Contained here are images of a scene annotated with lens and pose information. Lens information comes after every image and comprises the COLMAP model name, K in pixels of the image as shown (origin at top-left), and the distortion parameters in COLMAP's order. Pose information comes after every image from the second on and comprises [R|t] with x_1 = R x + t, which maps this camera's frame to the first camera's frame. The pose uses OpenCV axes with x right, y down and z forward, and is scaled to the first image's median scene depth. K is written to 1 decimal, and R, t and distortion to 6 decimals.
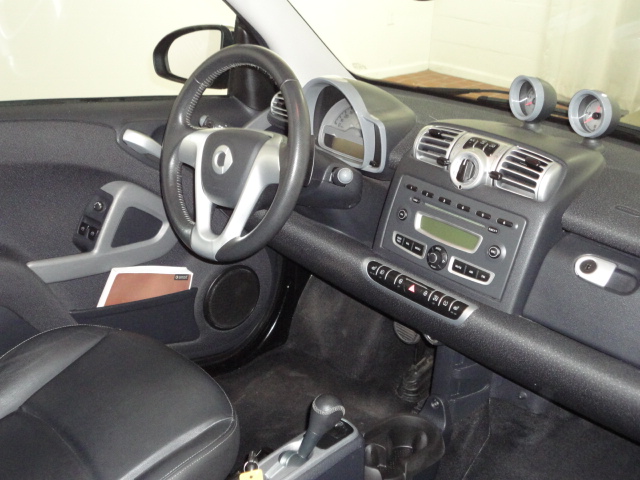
lens RADIAL K [[809.8, 0, 316.8], [0, 809.8, 242.4], [0, 0, 1]] dist [0.001329, 0.000000]
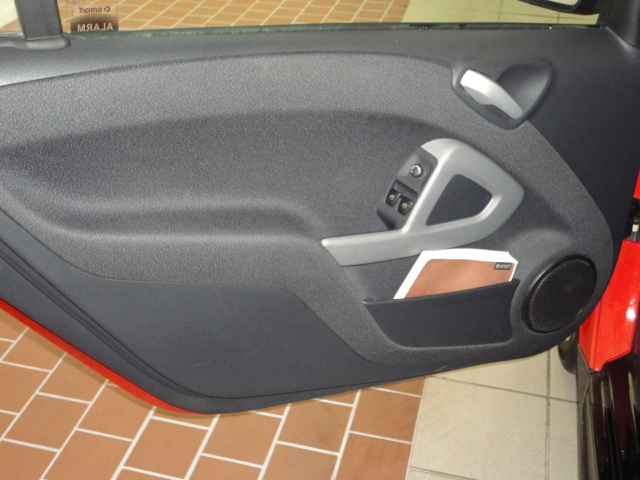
lens RADIAL K [[809.8, 0, 318.1], [0, 809.8, 239.7], [0, 0, 1]] dist [0.001329, 0.000000]
pose [[0.957529, 0.125773, -0.259459, -0.154961], [-0.095431, 0.987372, 0.126446, -0.067824], [0.272086, -0.096315, 0.957441, 0.253232]]
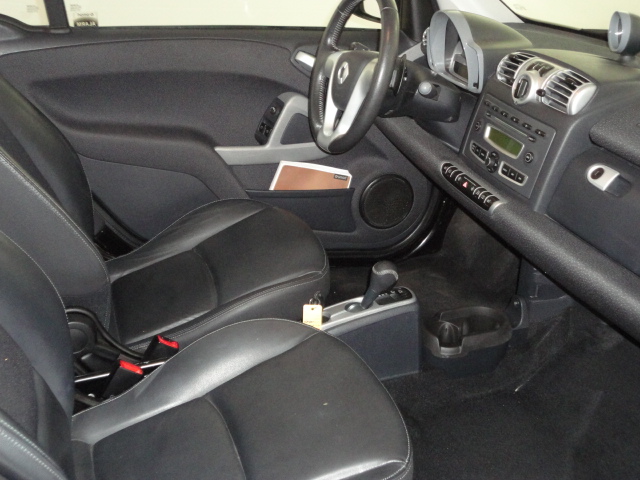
lens RADIAL K [[809.8, 0, 319.3], [0, 809.8, 237.8], [0, 0, 1]] dist [0.001329, 0.000000]
pose [[0.908049, 0.125421, -0.399646, 0.341225], [-0.111761, 0.992076, 0.057407, 0.075011], [0.403679, -0.007463, 0.914870, -0.155615]]
